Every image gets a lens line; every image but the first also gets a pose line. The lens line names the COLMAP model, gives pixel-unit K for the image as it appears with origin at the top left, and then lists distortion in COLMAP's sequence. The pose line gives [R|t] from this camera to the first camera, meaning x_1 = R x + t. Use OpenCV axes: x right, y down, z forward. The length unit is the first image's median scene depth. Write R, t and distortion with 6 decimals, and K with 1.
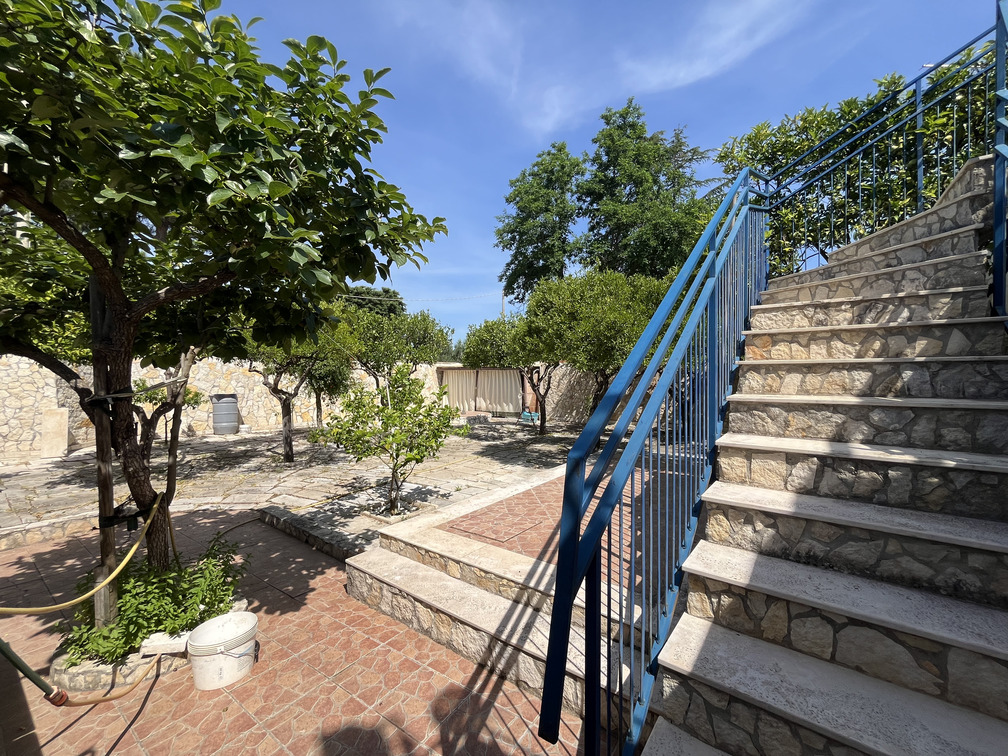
lens RADIAL K [[412.8, 0, 502.3], [0, 412.8, 376.8], [0, 0, 1]] dist [-0.003231, -0.000320]
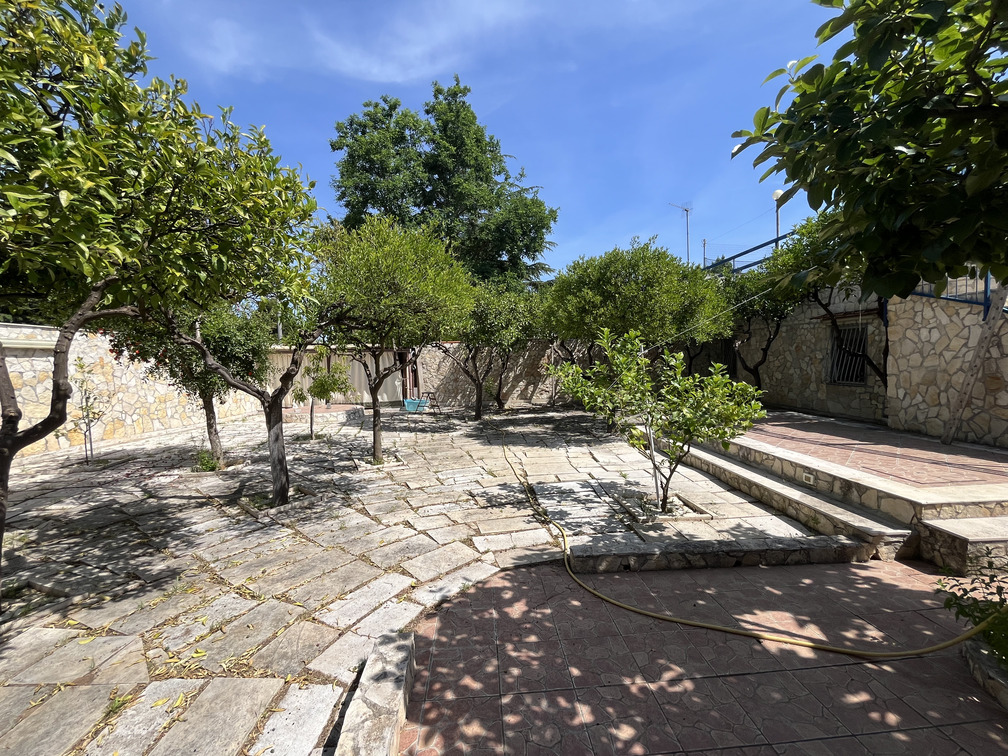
lens RADIAL K [[412.8, 0, 500.2], [0, 412.8, 376.2], [0, 0, 1]] dist [-0.003231, -0.000320]
pose [[0.773744, -0.039573, 0.632262, -0.977801], [0.023877, 0.999160, 0.033316, 0.029987], [-0.633049, -0.010682, 0.774038, 0.561325]]
